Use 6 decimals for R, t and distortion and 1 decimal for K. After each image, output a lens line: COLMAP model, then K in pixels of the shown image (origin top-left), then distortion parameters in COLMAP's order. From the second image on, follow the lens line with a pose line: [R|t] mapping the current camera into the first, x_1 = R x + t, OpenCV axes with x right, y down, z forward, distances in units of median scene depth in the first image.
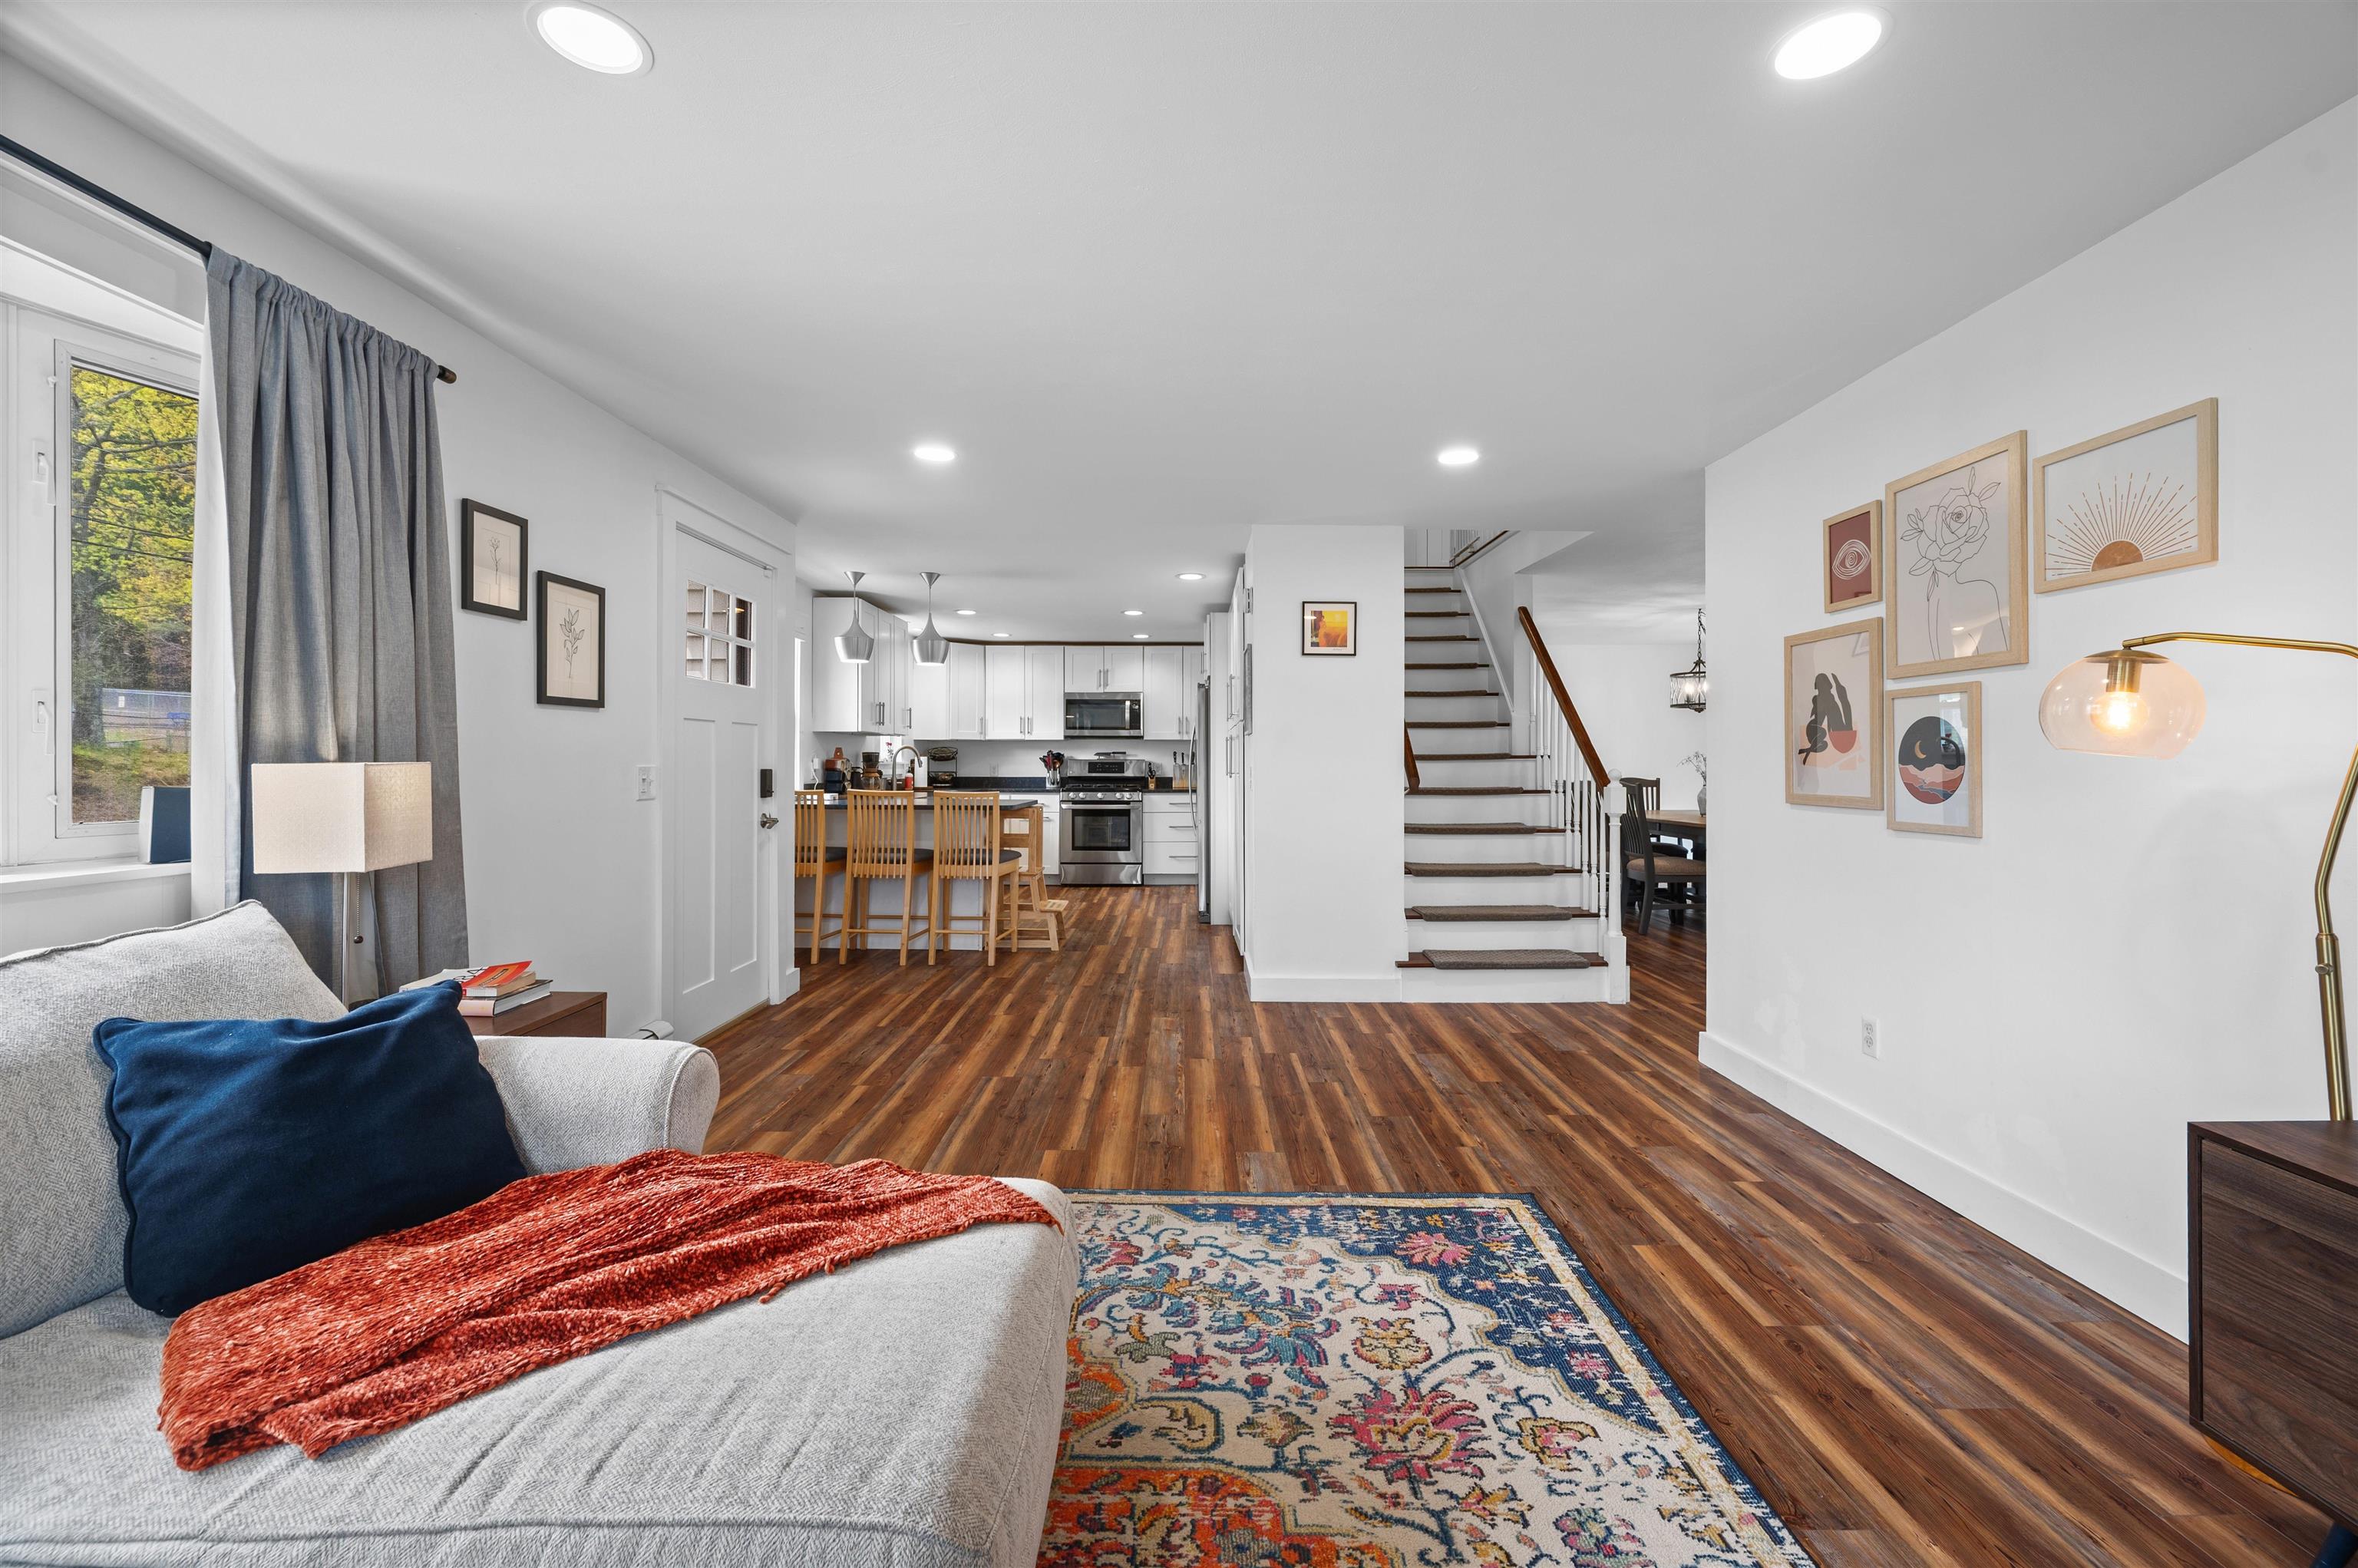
lens RADIAL K [[945.6, 0, 1179.0], [0, 945.6, 784.0], [0, 0, 1]] dist [0.000392, 0.000021]
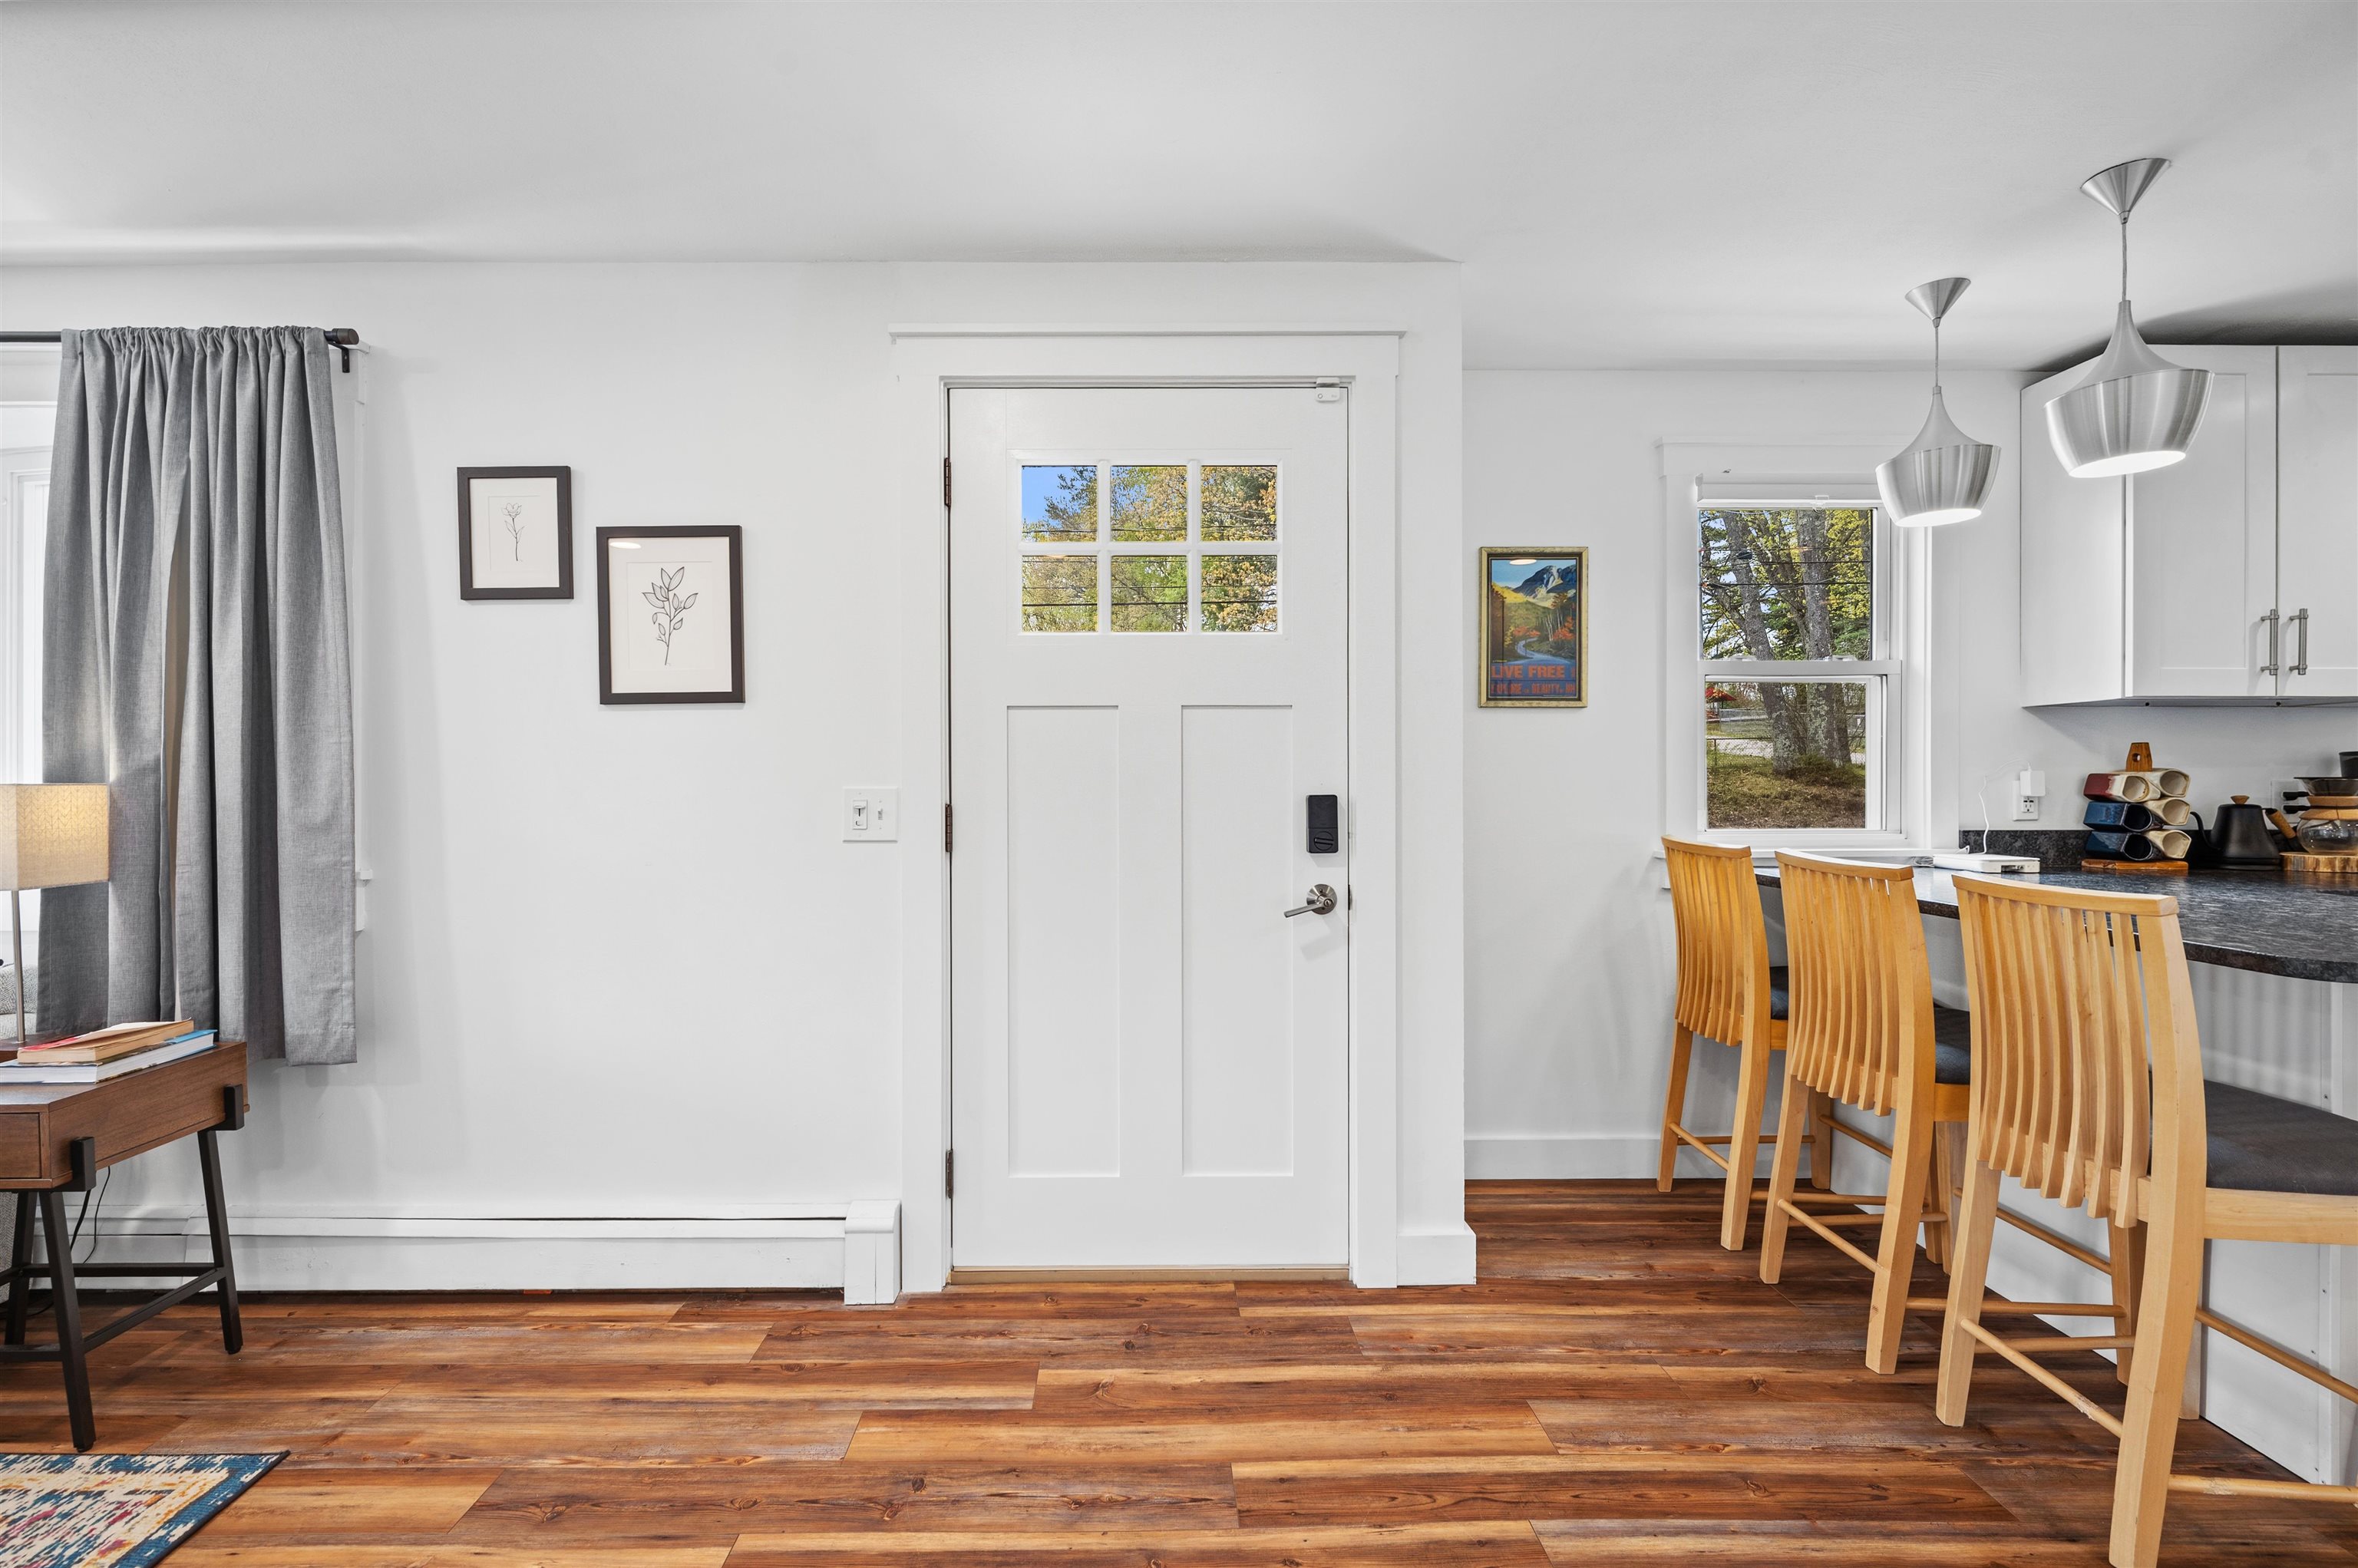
lens RADIAL K [[1019.2, 0, 1144.9], [0, 1019.2, 788.1], [0, 0, 1]] dist [-0.008767, -0.000069]
pose [[0.016300, 0.005747, -0.999851, 0.170956], [-0.020474, 0.999776, 0.005413, -0.039544], [0.999657, 0.020383, 0.016414, 1.753134]]
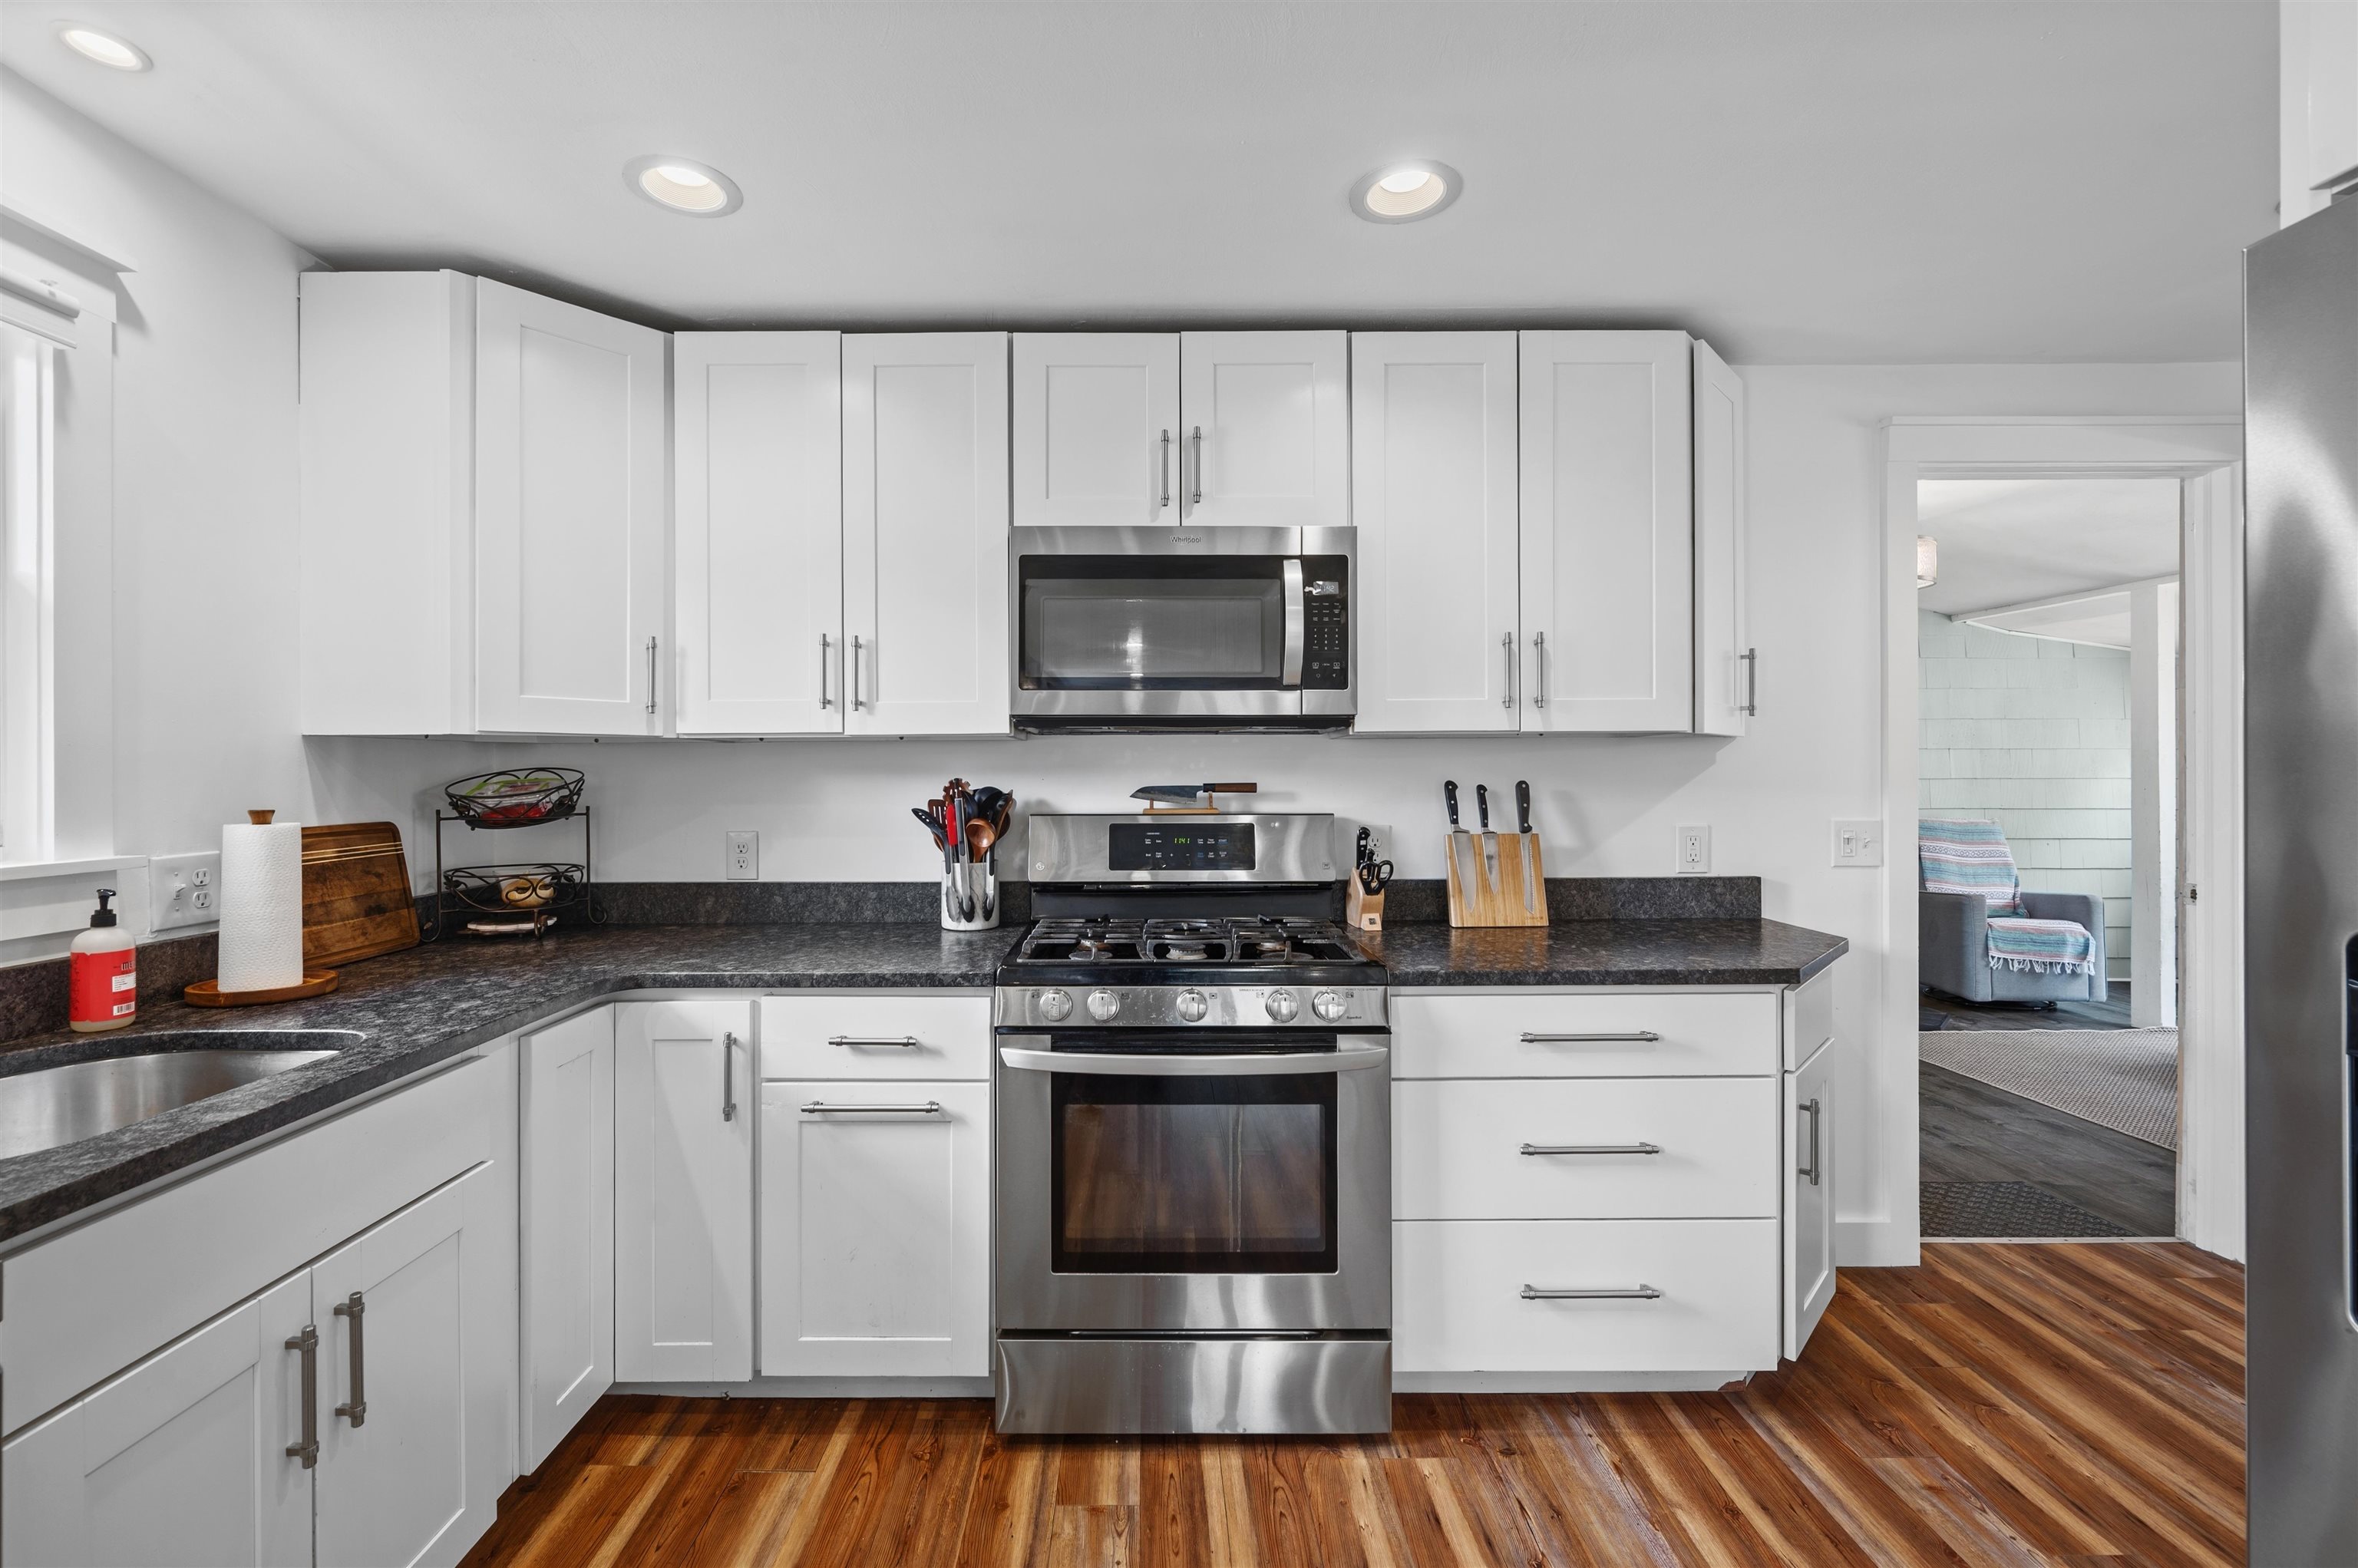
lens RADIAL K [[1012.8, 0, 1152.0], [0, 1012.8, 774.6], [0, 0, 1]] dist [0.000291, 0.000166]
pose [[0.999832, -0.003285, 0.018011, -0.376064], [0.003663, 0.999773, -0.020987, -0.129093], [-0.017938, 0.021049, 0.999618, 3.074528]]
